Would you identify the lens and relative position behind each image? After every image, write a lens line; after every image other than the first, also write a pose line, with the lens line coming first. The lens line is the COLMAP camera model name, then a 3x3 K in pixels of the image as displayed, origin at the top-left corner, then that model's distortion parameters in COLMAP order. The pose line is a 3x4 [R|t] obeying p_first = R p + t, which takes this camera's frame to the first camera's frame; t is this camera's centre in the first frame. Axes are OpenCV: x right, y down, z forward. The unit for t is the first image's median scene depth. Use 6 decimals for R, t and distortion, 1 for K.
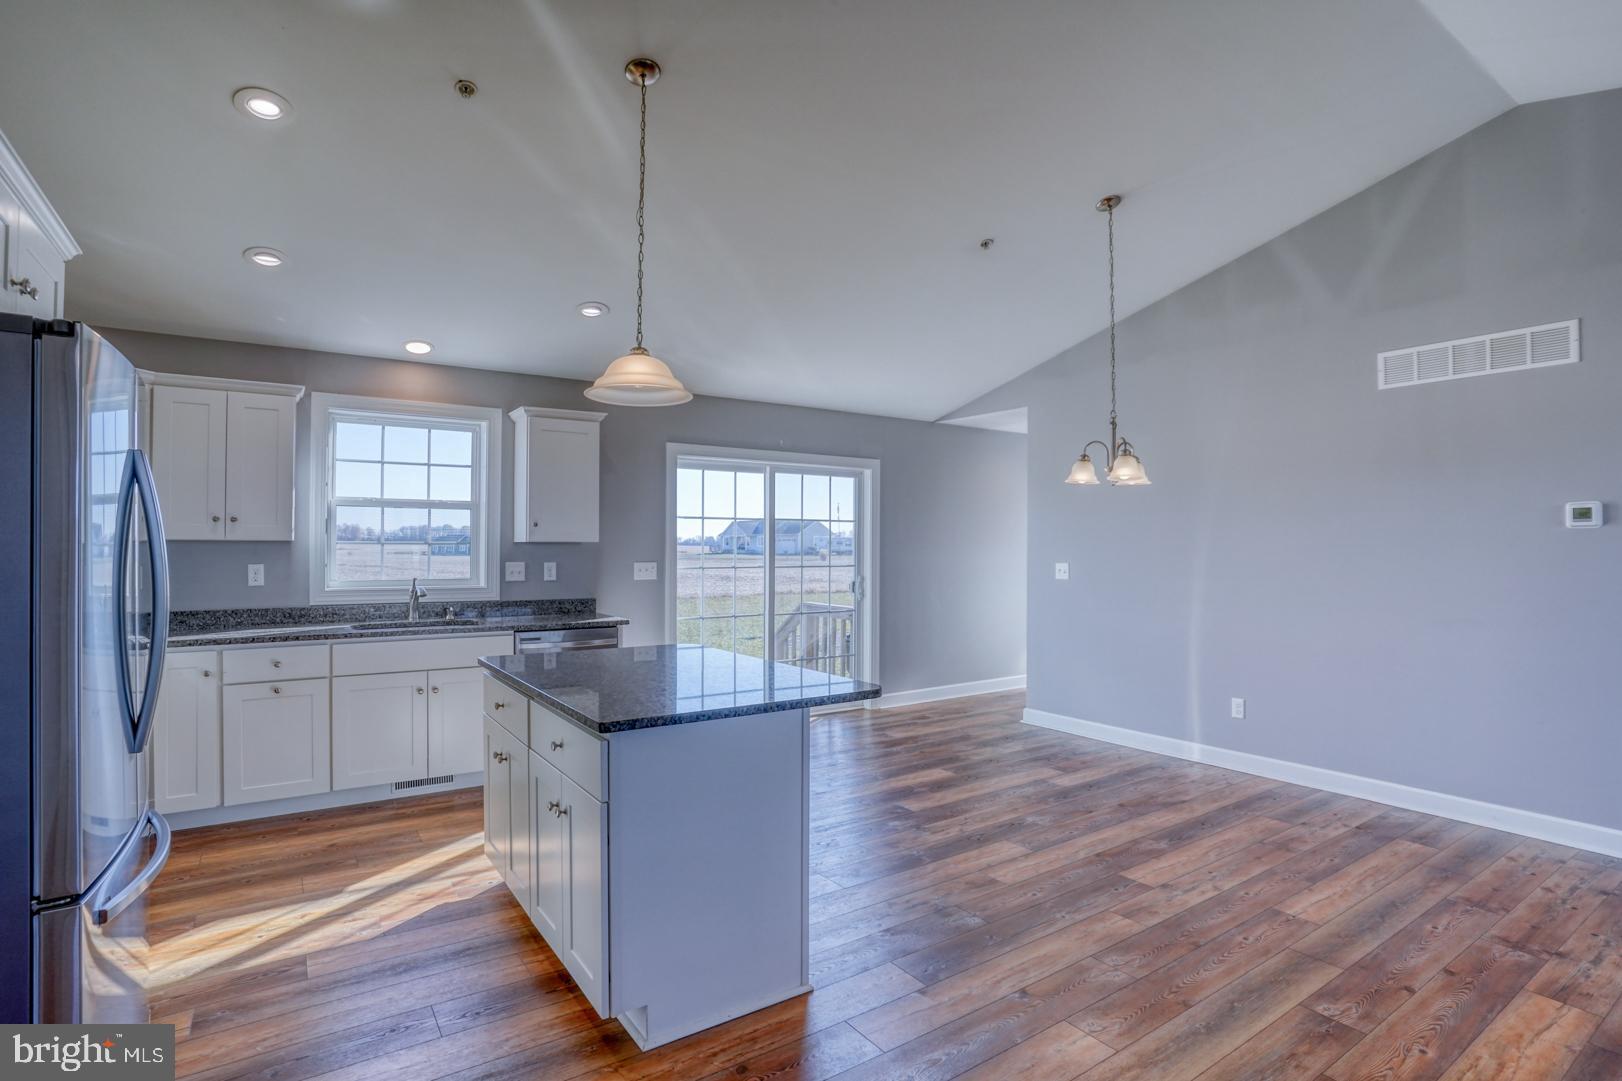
lens RADIAL K [[806.0, 0, 803.4], [0, 806.0, 544.1], [0, 0, 1]] dist [-0.096497, 0.046096]
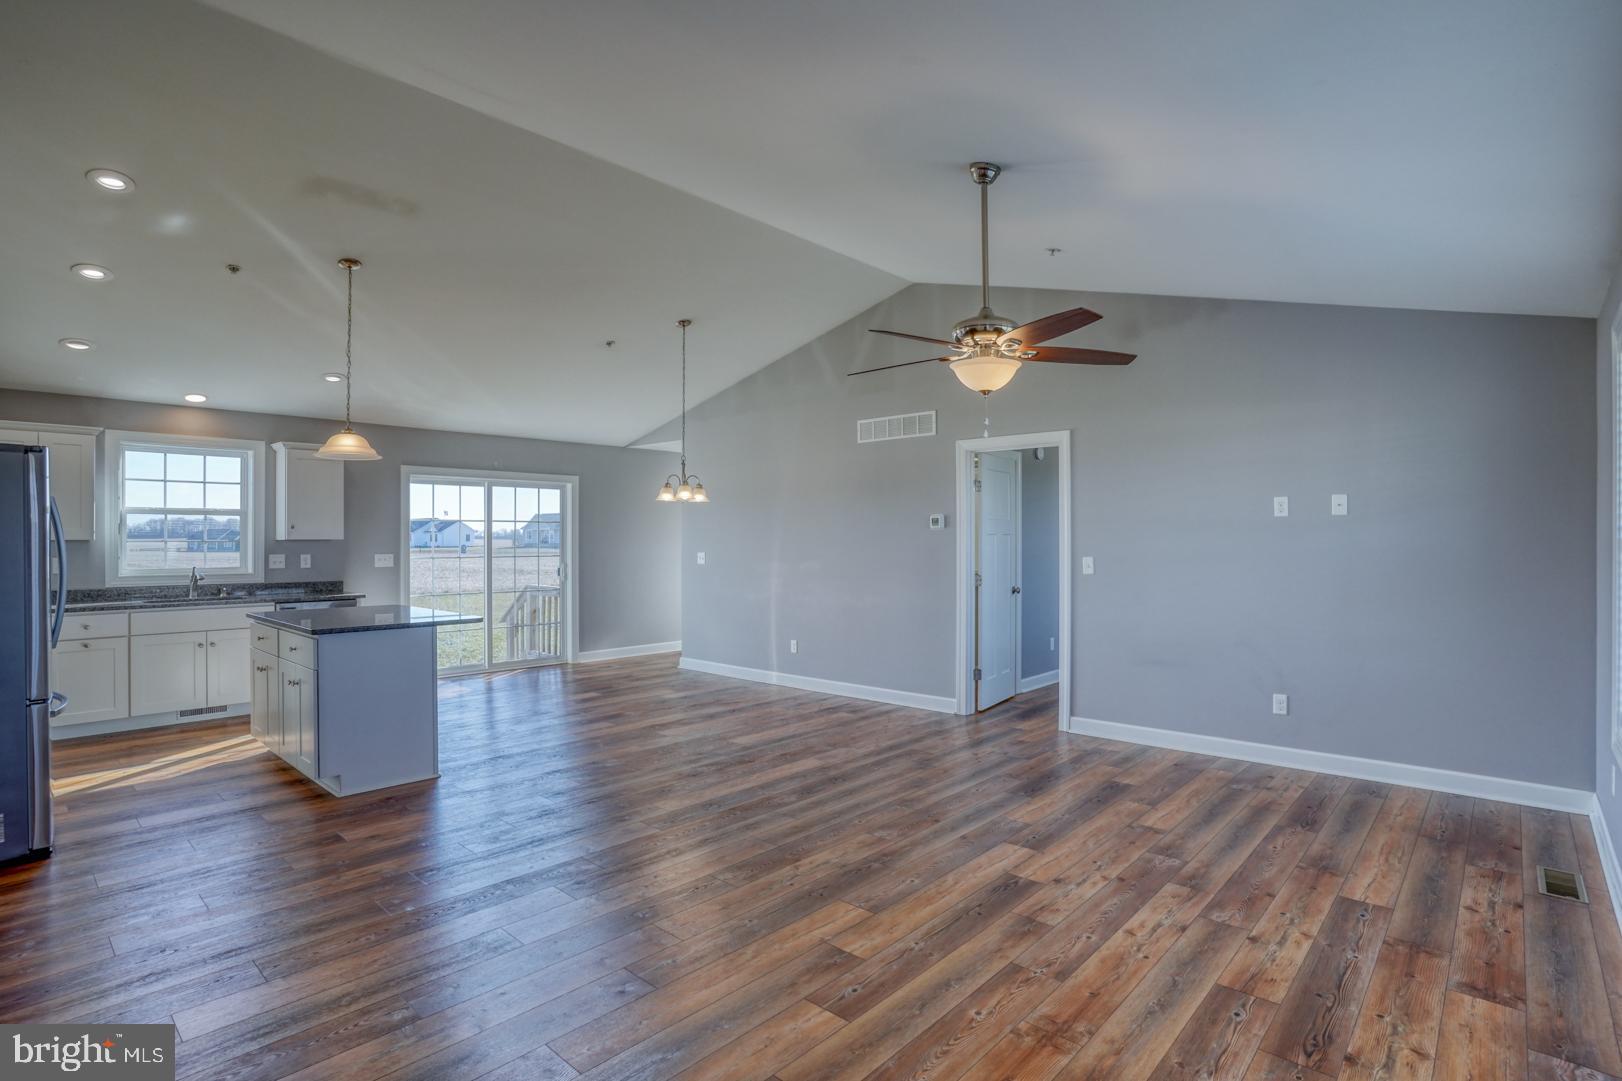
lens RADIAL K [[802.4, 0, 804.2], [0, 802.4, 540.0], [0, 0, 1]] dist [-0.081119, 0.038635]
pose [[0.972863, -0.005152, 0.231324, 0.217574], [0.004285, 0.999982, 0.004252, -0.004107], [-0.231342, -0.003145, 0.972867, -0.529428]]
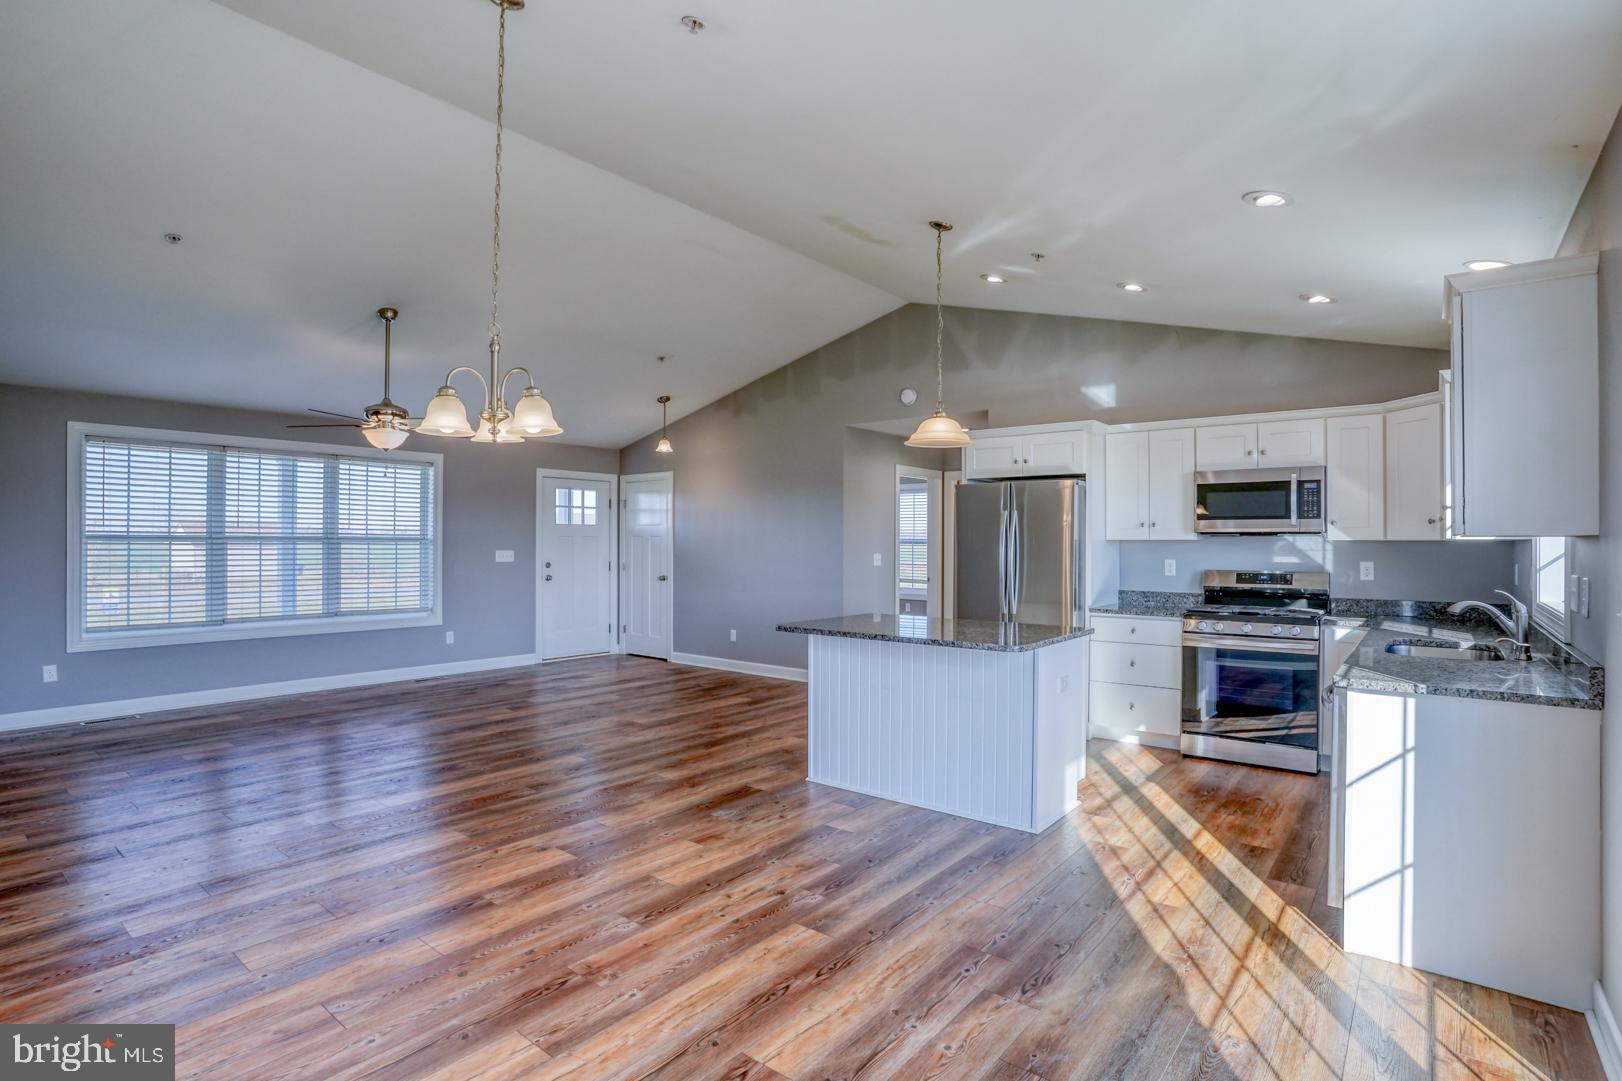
lens RADIAL K [[807.6, 0, 814.9], [0, 807.6, 540.1], [0, 0, 1]] dist [-0.081785, 0.038532]
pose [[-0.953711, -0.007930, -0.300621, 0.289090], [-0.005802, 0.999951, -0.007972, 0.007089], [0.300670, -0.005859, -0.953710, 1.440152]]
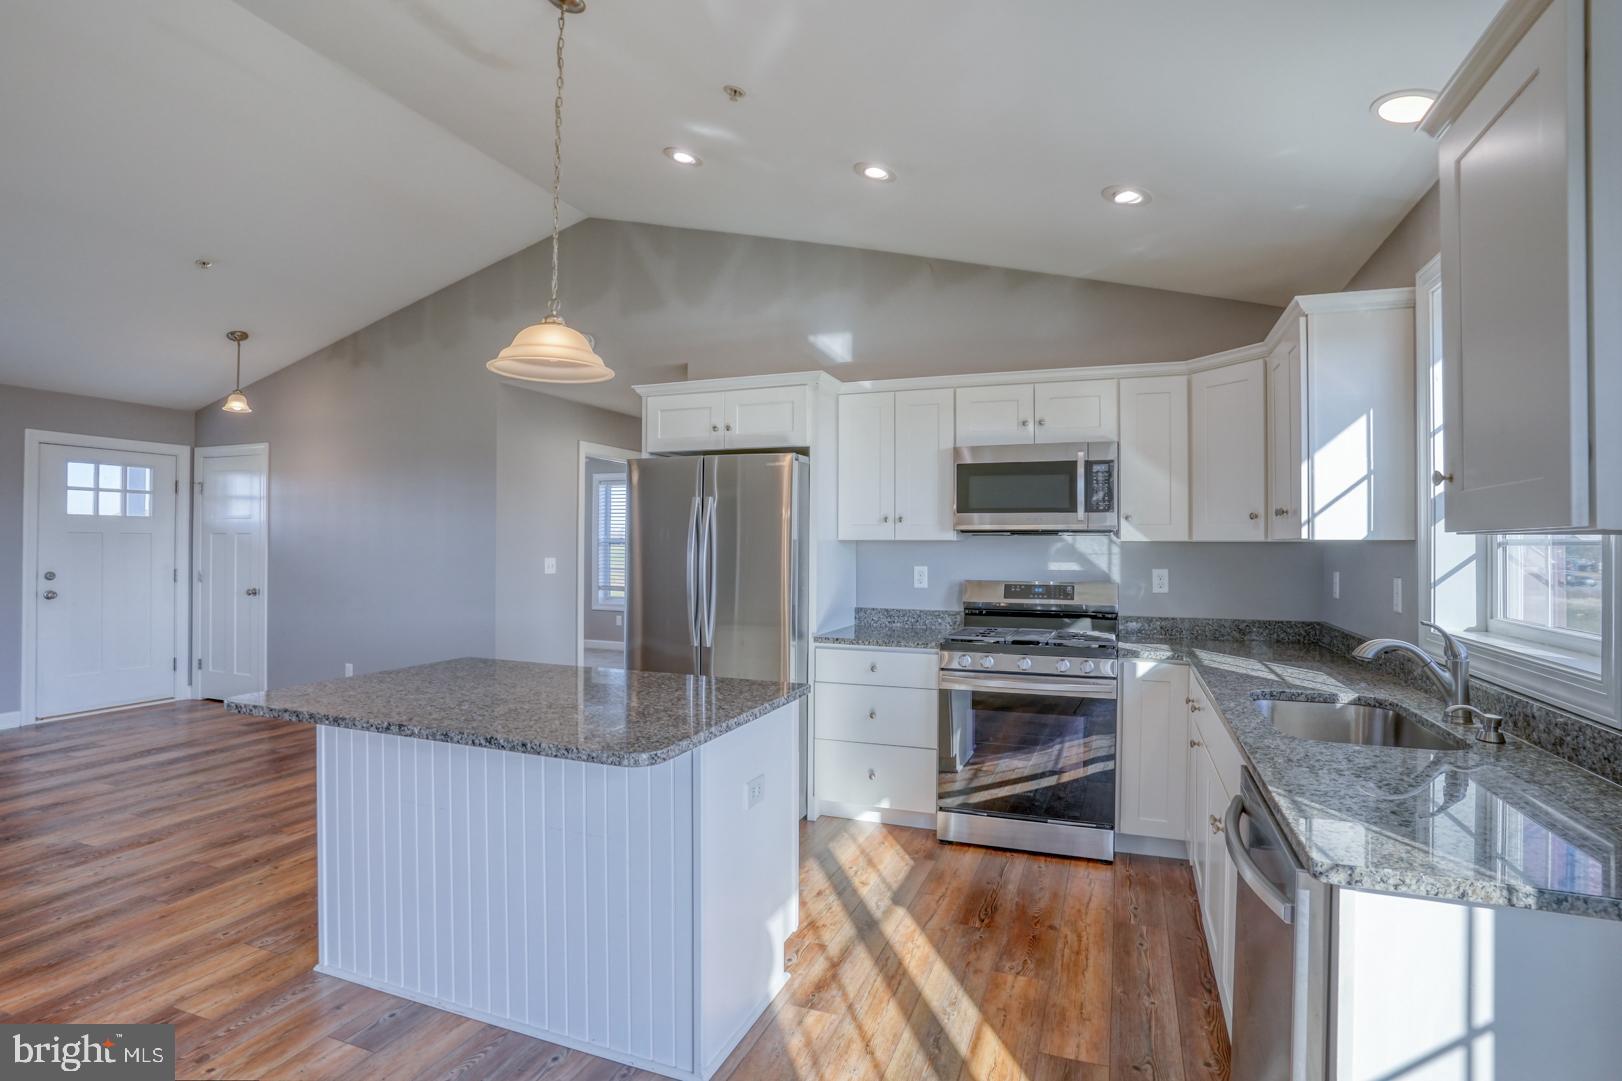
lens RADIAL K [[807.6, 0, 814.9], [0, 807.6, 540.1], [0, 0, 1]] dist [-0.081785, 0.038532]
pose [[-0.820024, -0.011873, -0.572206, 0.034558], [-0.006403, 0.999913, -0.011571, 0.005132], [0.572294, -0.005824, -0.820028, 1.133126]]
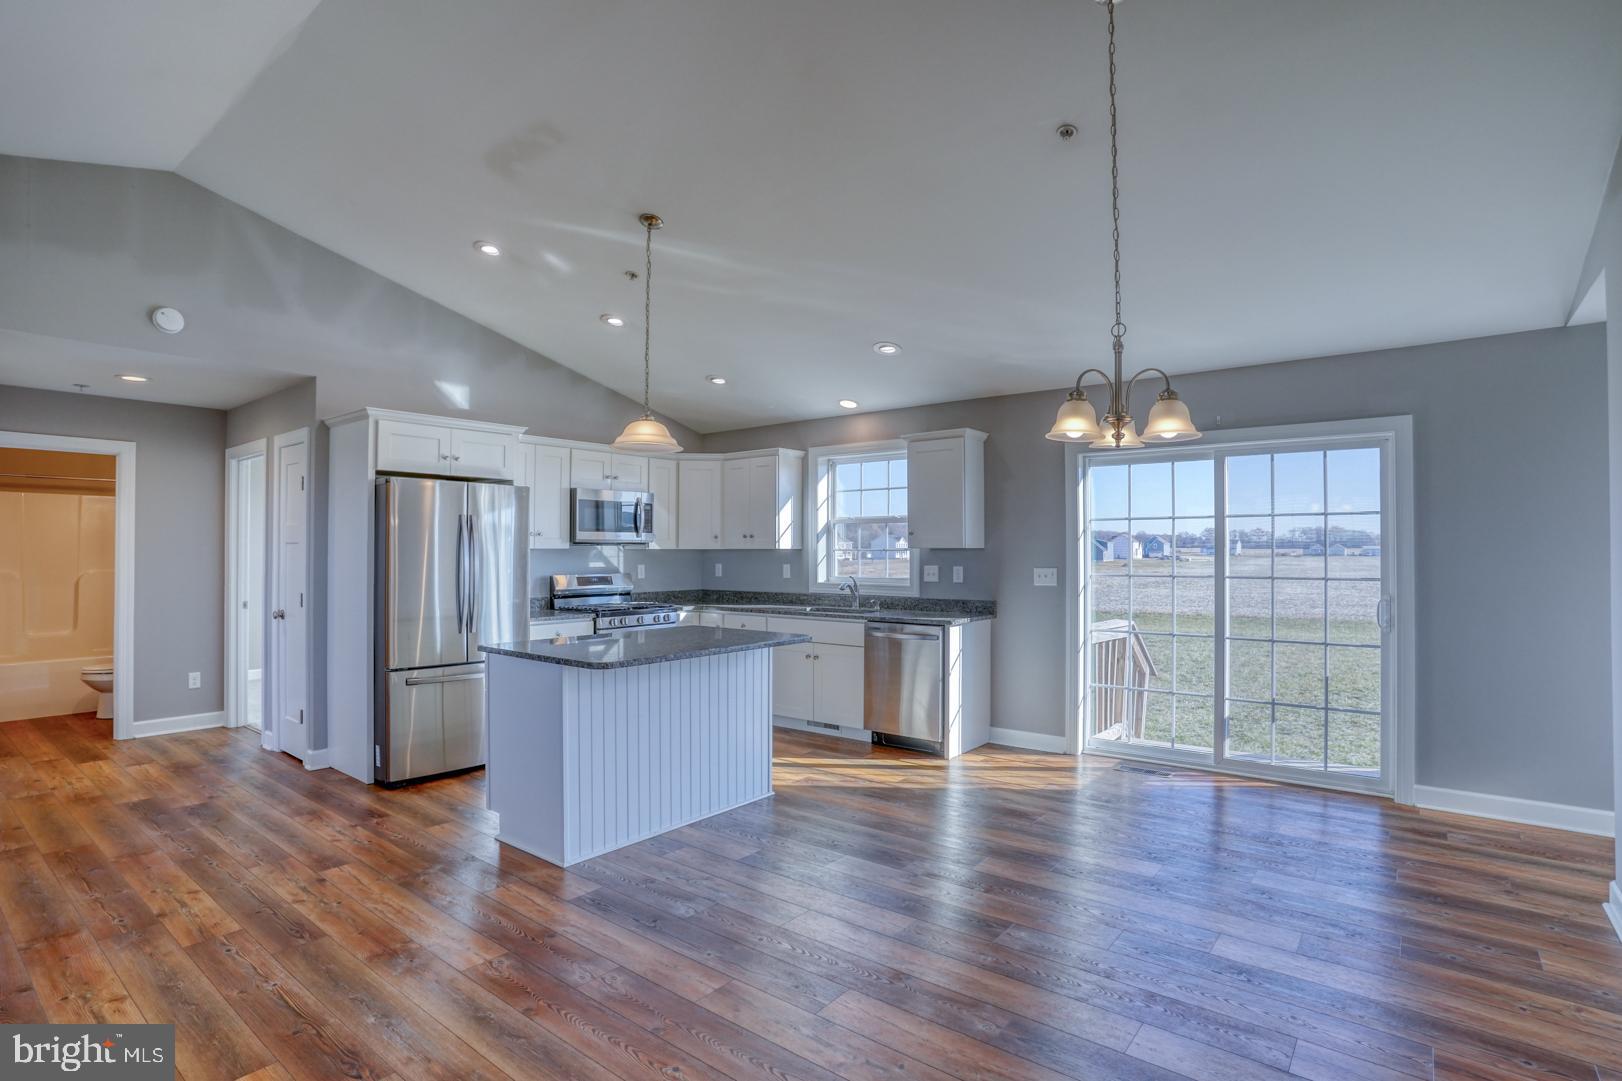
lens RADIAL K [[807.6, 0, 814.9], [0, 807.6, 540.1], [0, 0, 1]] dist [-0.081785, 0.038532]
pose [[0.305747, -0.017915, -0.951944, 0.766301], [0.004728, 0.999839, -0.017298, 0.005052], [0.952101, 0.000788, 0.305783, 0.508028]]
